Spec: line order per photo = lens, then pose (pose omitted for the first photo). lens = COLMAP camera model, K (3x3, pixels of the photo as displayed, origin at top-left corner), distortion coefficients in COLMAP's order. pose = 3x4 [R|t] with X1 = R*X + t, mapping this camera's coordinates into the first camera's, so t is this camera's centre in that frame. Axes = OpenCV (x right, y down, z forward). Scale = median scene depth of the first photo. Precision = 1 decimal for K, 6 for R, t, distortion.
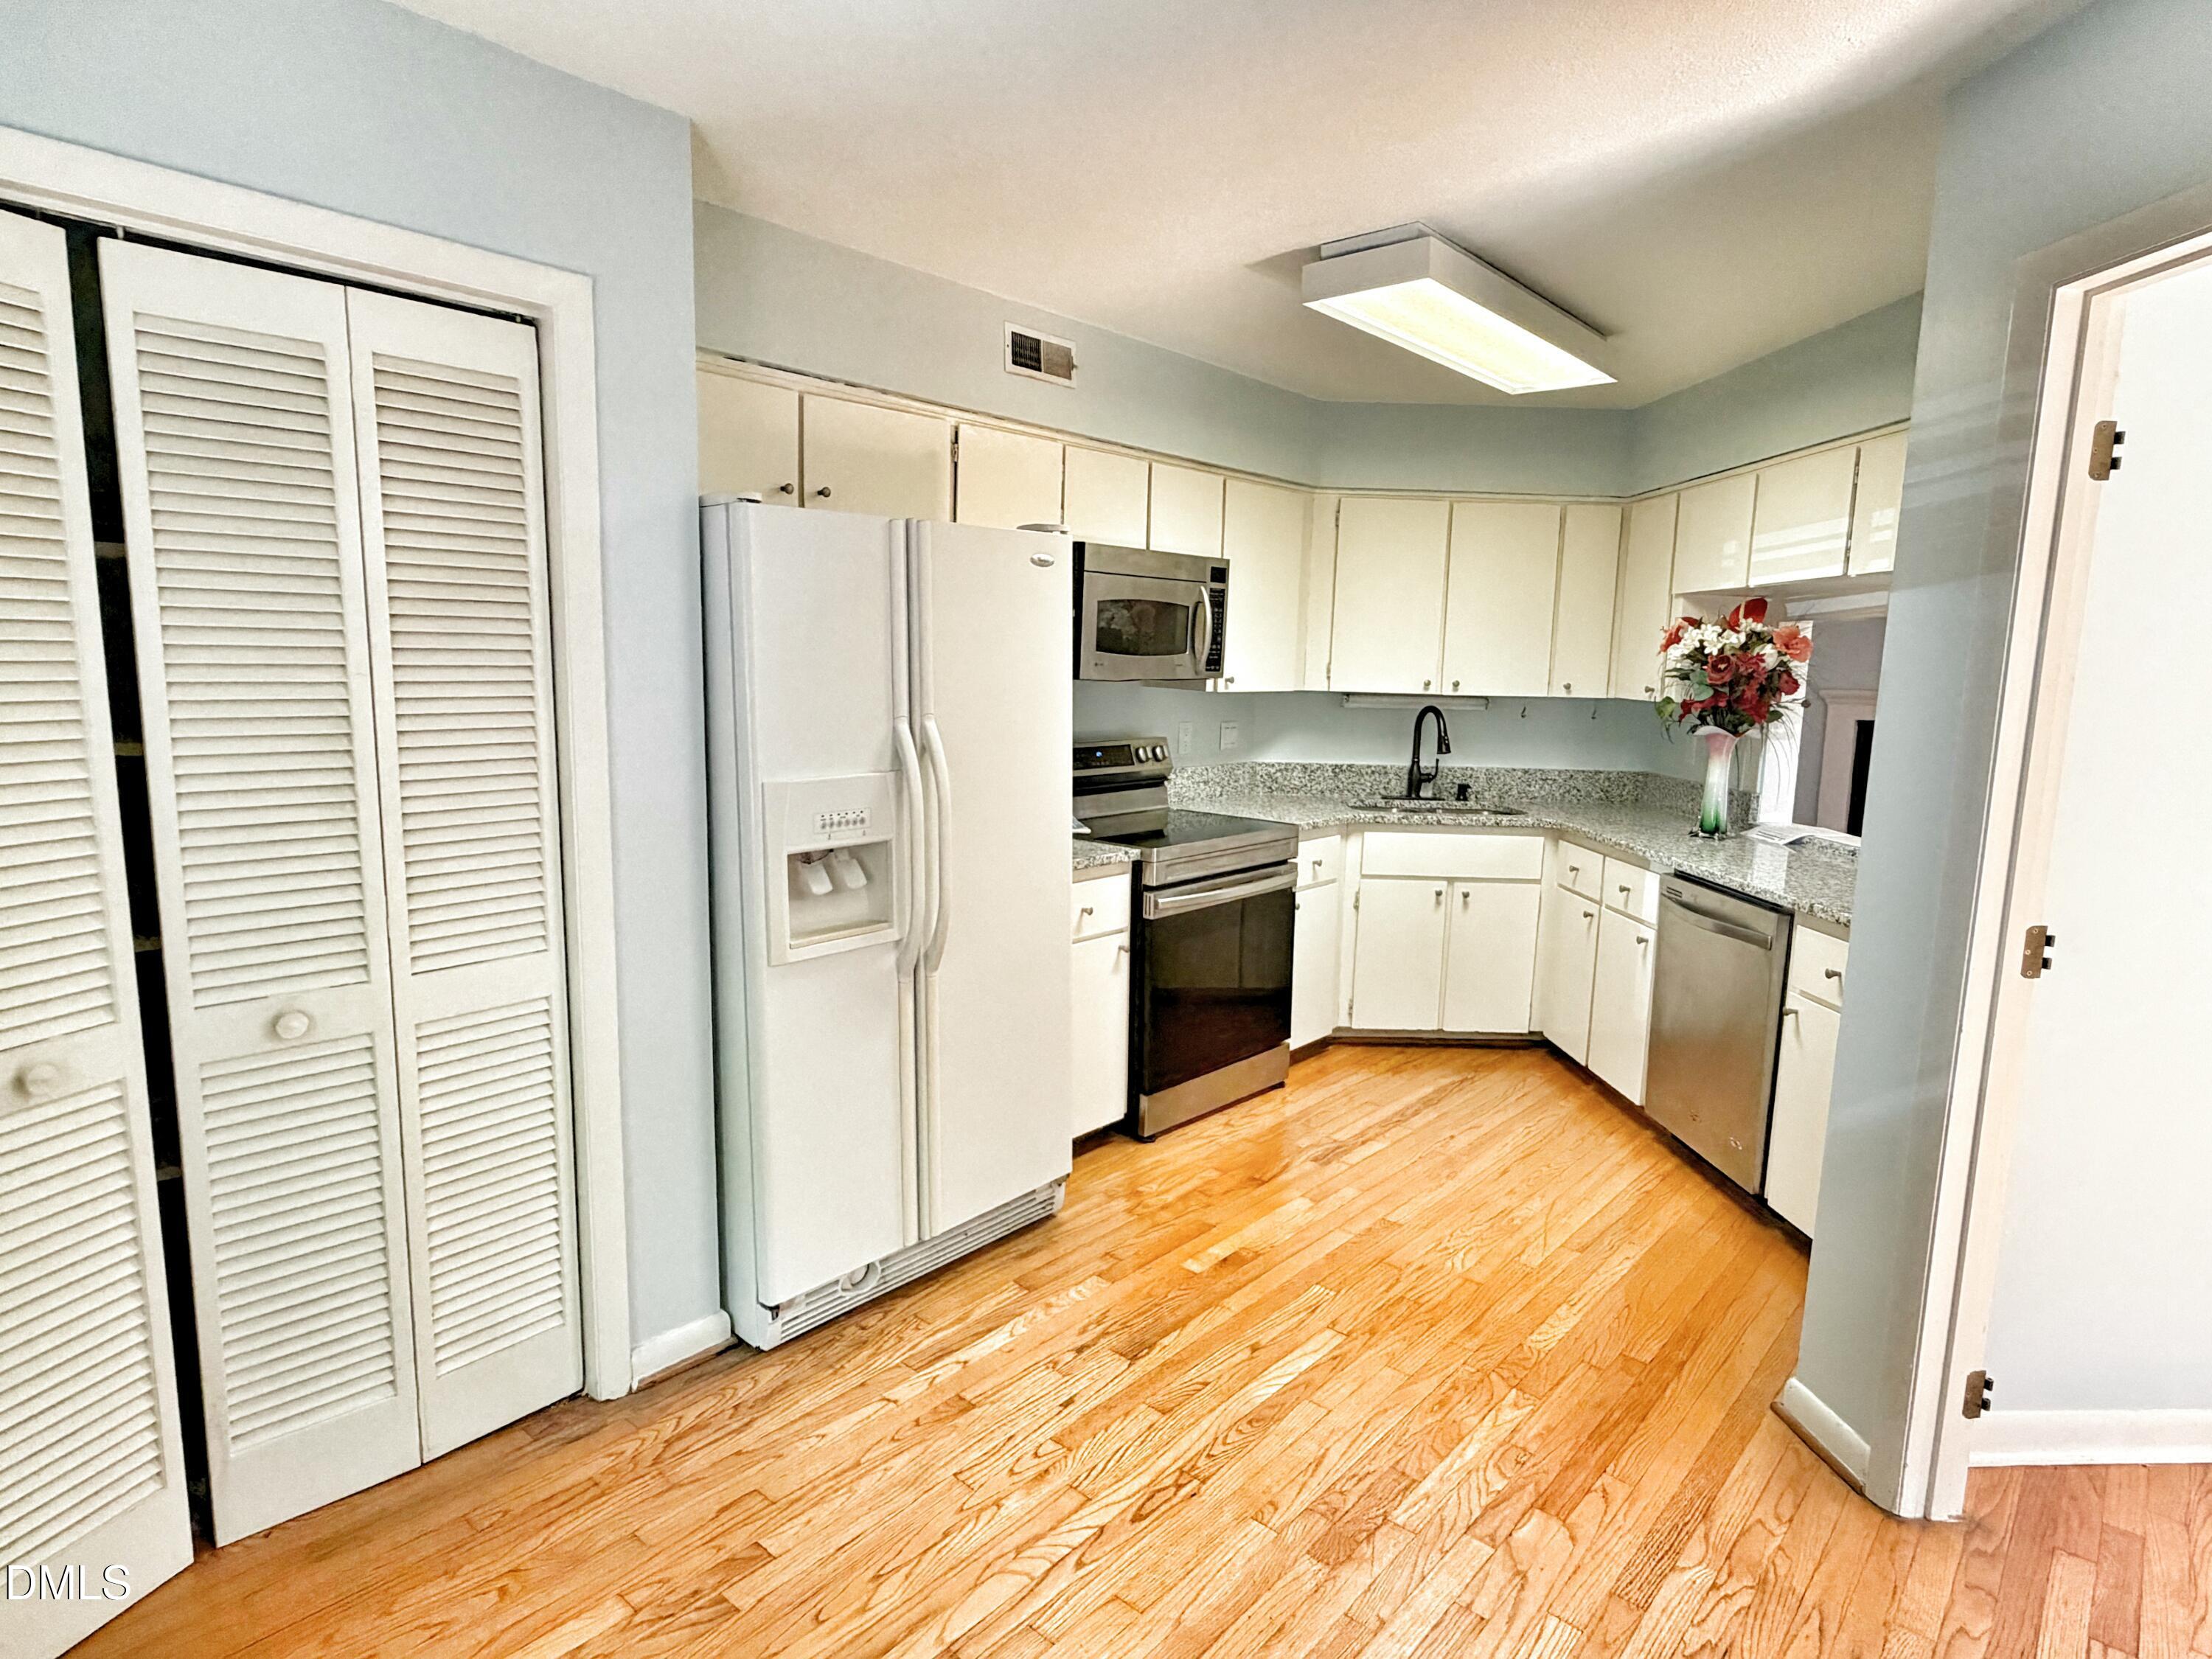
lens RADIAL K [[1212.6, 0, 1103.5], [0, 1212.6, 838.0], [0, 0, 1]] dist [0.003051, 0.000405]
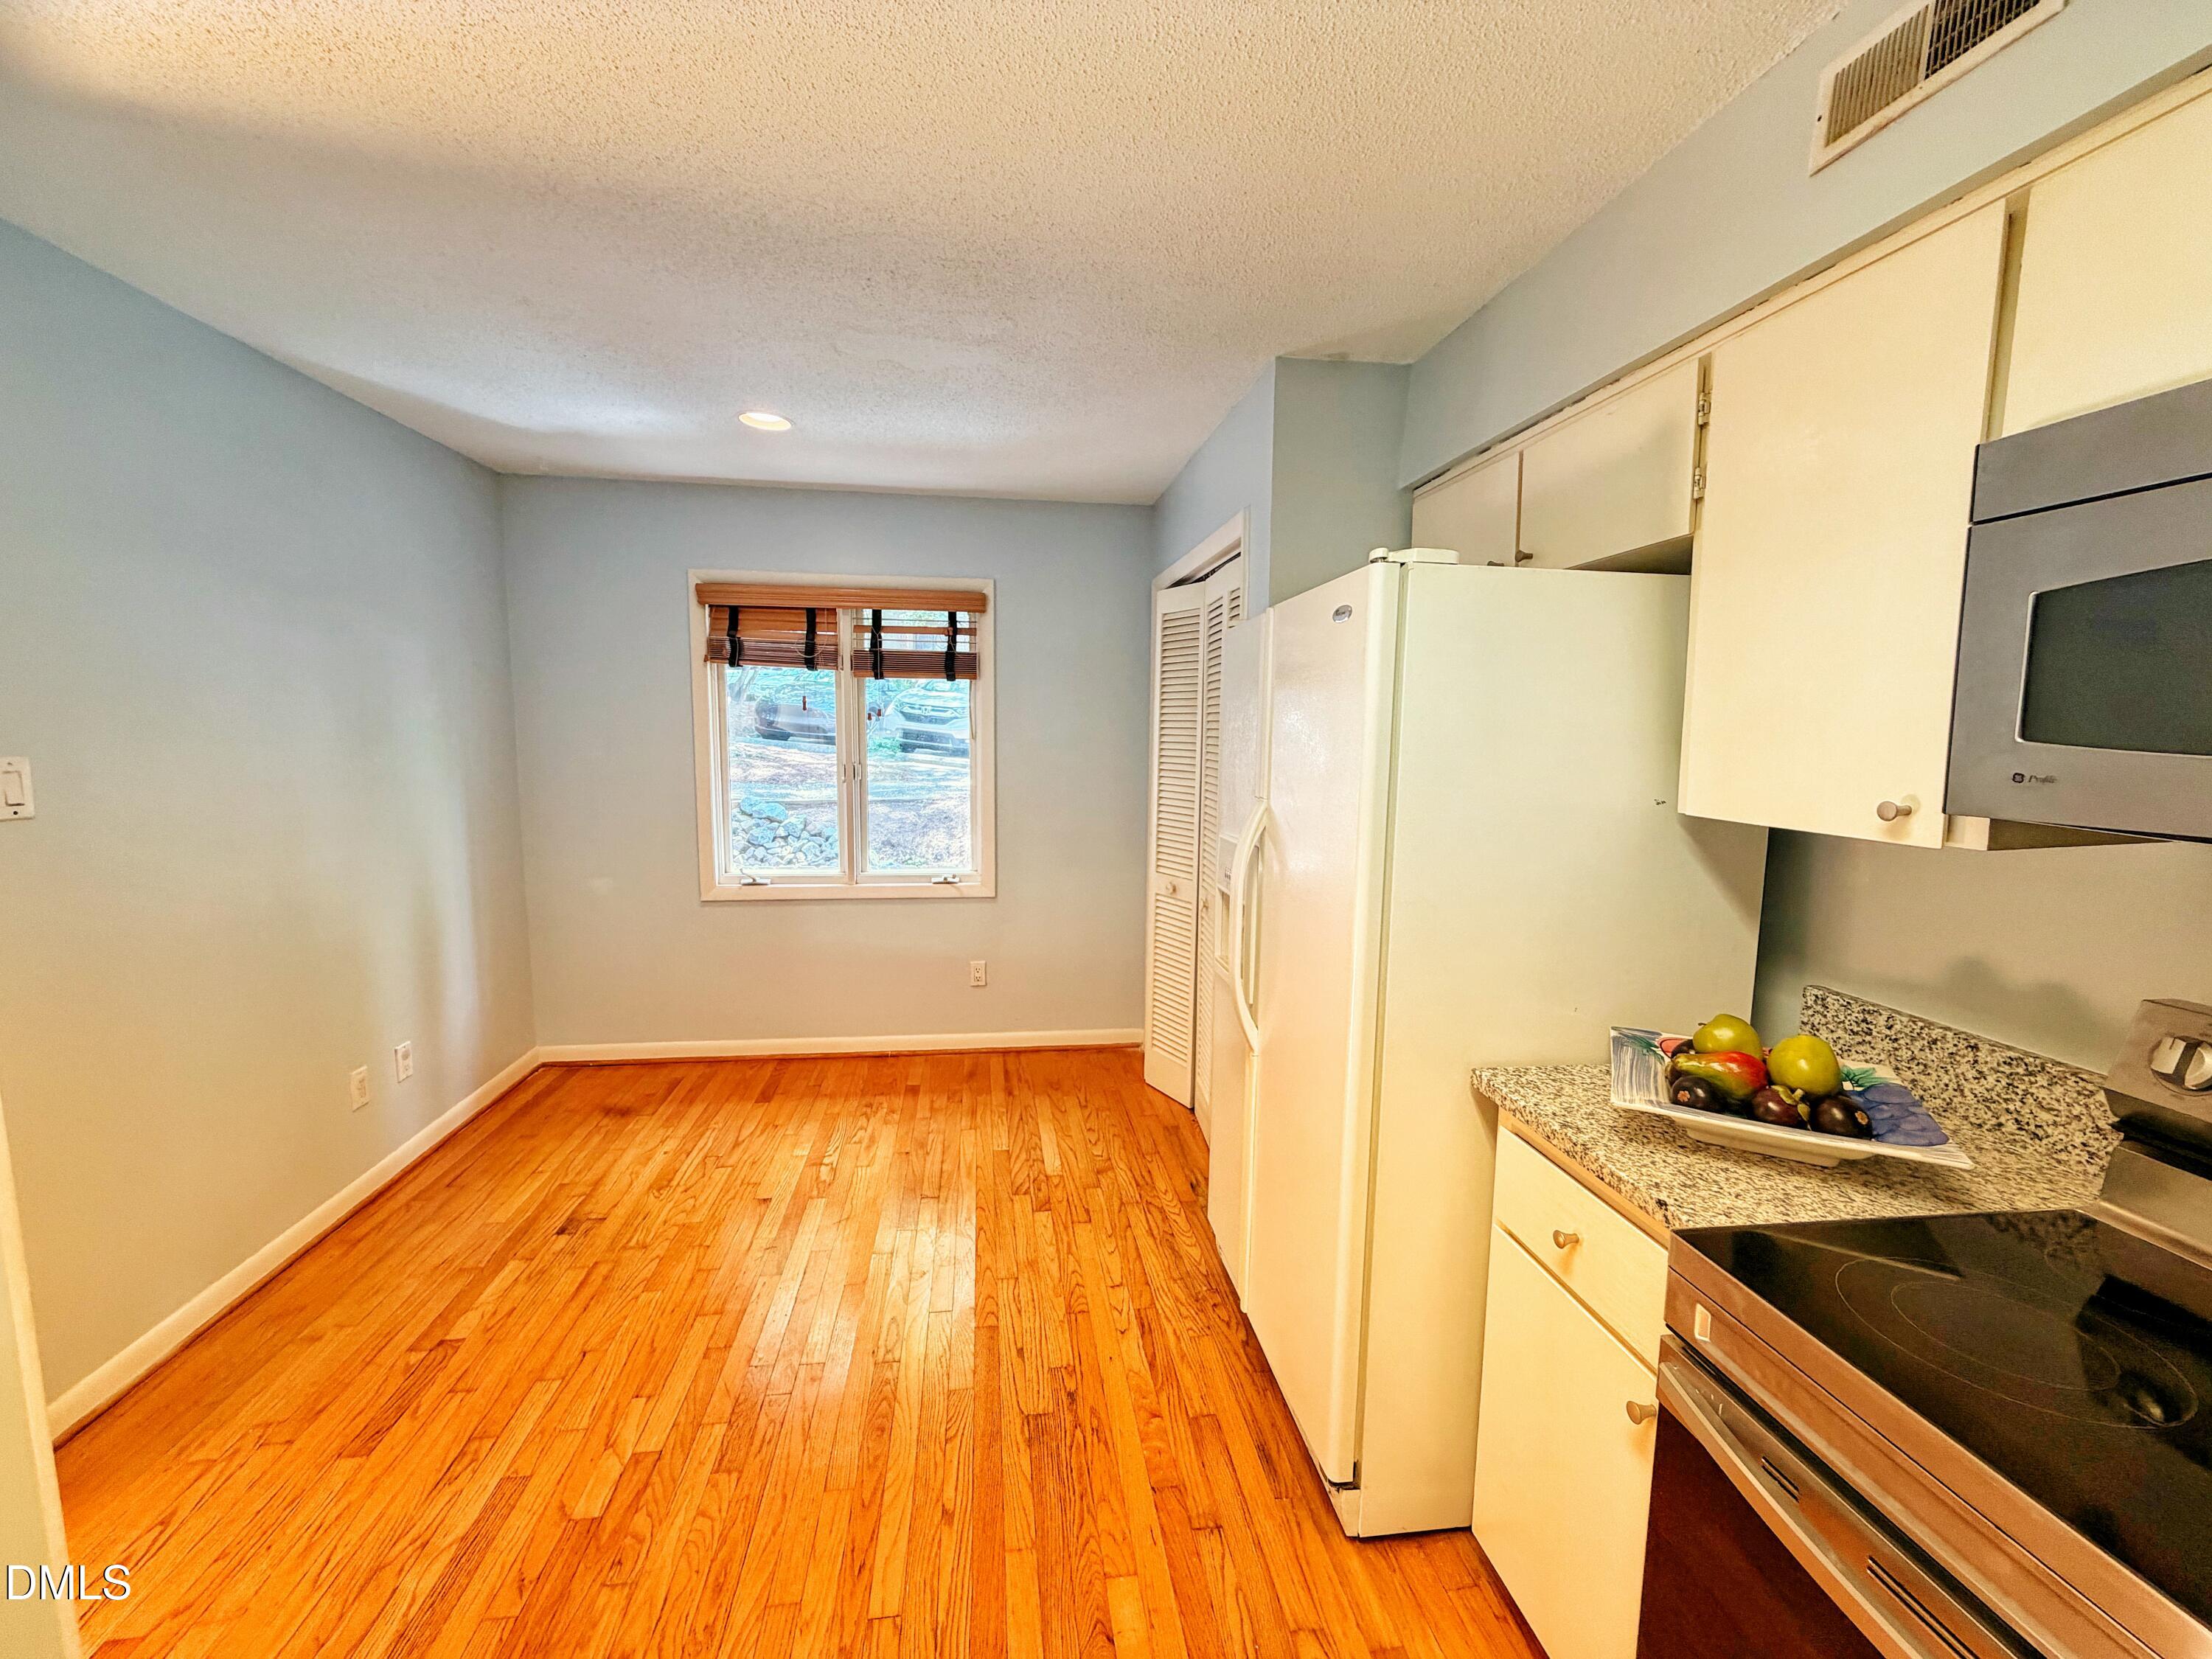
lens RADIAL K [[892.2, 0, 1102.6], [0, 892.2, 821.7], [0, 0, 1]] dist [0.002253, 0.000174]
pose [[-0.650787, 0.059317, -0.756940, 0.558187], [-0.130403, 0.973397, 0.188395, -0.225037], [0.747978, 0.221312, -0.625739, 1.503611]]
